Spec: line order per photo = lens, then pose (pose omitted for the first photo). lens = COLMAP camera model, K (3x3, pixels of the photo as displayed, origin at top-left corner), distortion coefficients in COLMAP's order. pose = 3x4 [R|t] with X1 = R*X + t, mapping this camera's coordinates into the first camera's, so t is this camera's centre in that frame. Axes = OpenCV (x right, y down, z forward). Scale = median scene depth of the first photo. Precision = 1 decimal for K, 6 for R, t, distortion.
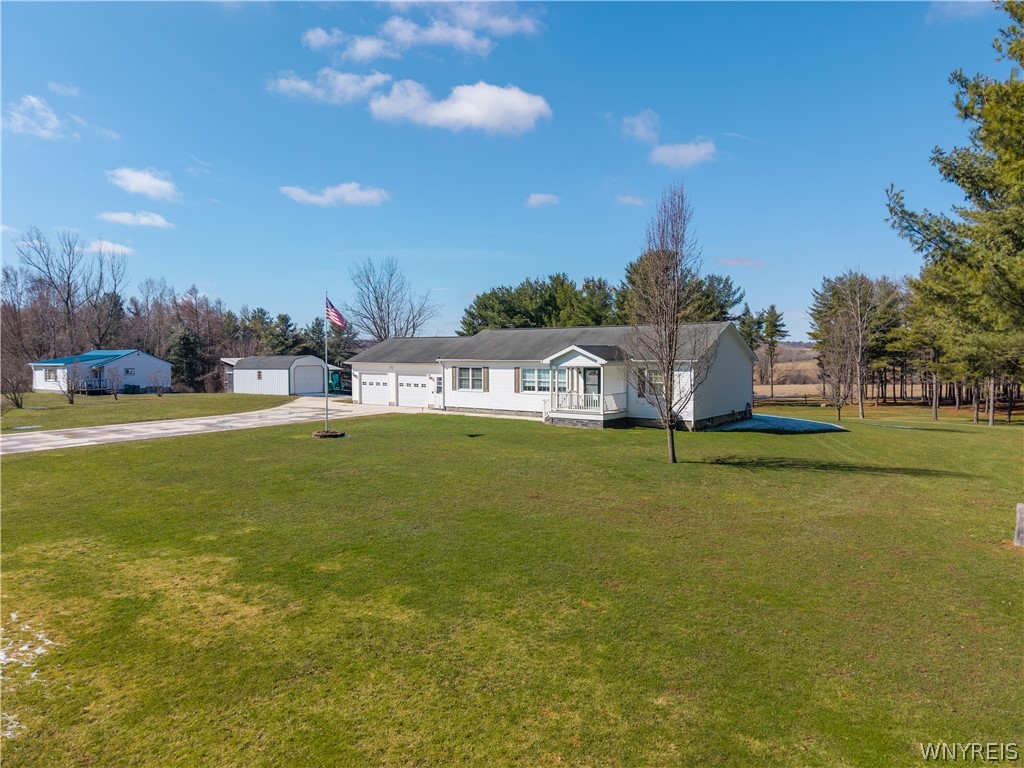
lens RADIAL K [[690.6, 0, 513.4], [0, 690.6, 376.3], [0, 0, 1]] dist [0.014139, -0.016112]
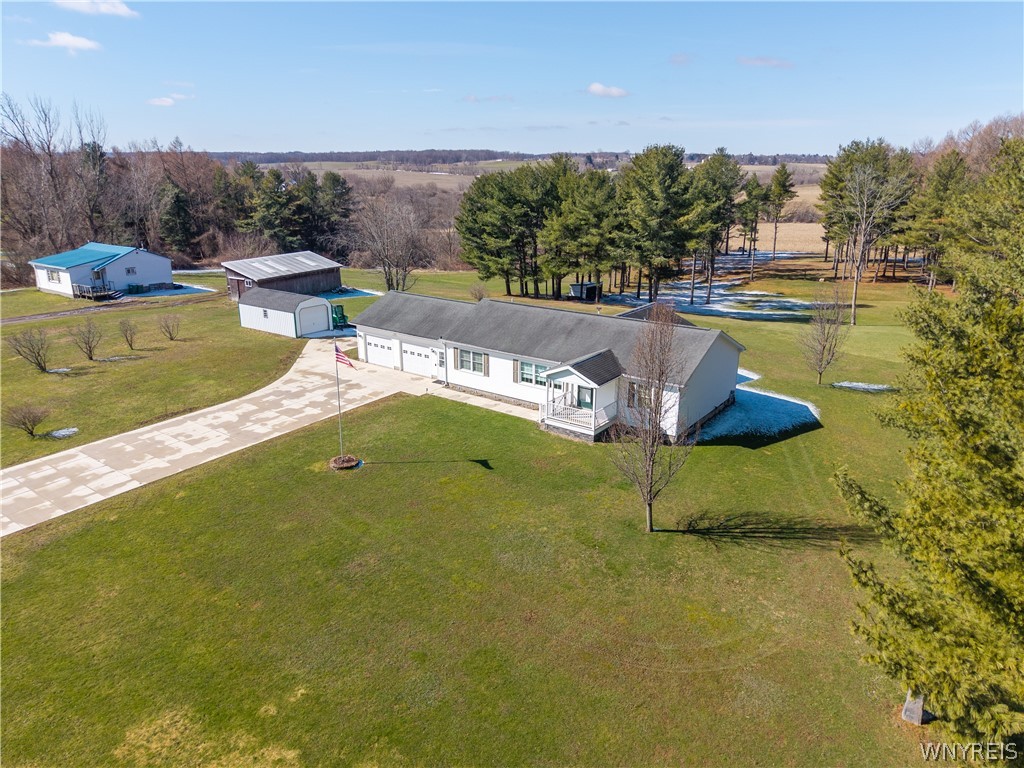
lens RADIAL K [[690.6, 0, 513.5], [0, 690.6, 384.9], [0, 0, 1]] dist [0.014139, -0.016112]
pose [[0.999978, 0.006469, 0.001507, 0.000591], [-0.006634, 0.962219, 0.272195, -0.242732], [0.000311, -0.272199, 0.962241, -0.022572]]
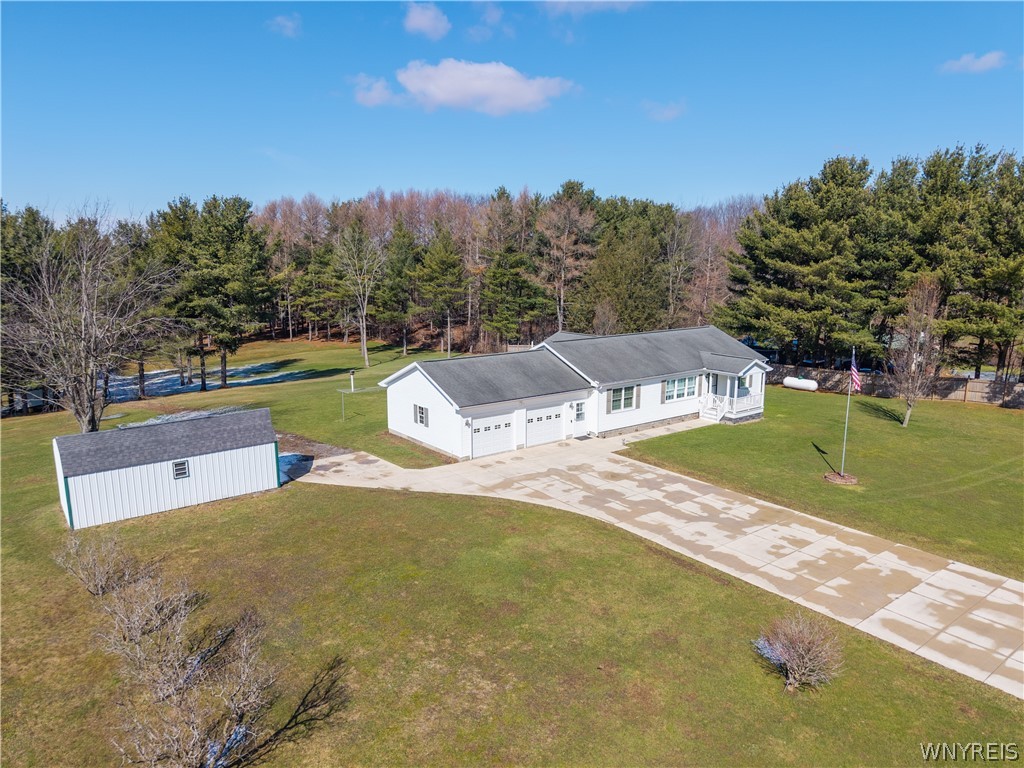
lens RADIAL K [[690.6, 0, 513.3], [0, 690.6, 384.8], [0, 0, 1]] dist [0.014139, -0.016112]
pose [[0.283614, -0.174087, 0.943004, -1.001783], [0.027725, 0.984461, 0.173402, -0.185491], [-0.958537, -0.023034, 0.284034, 0.849263]]
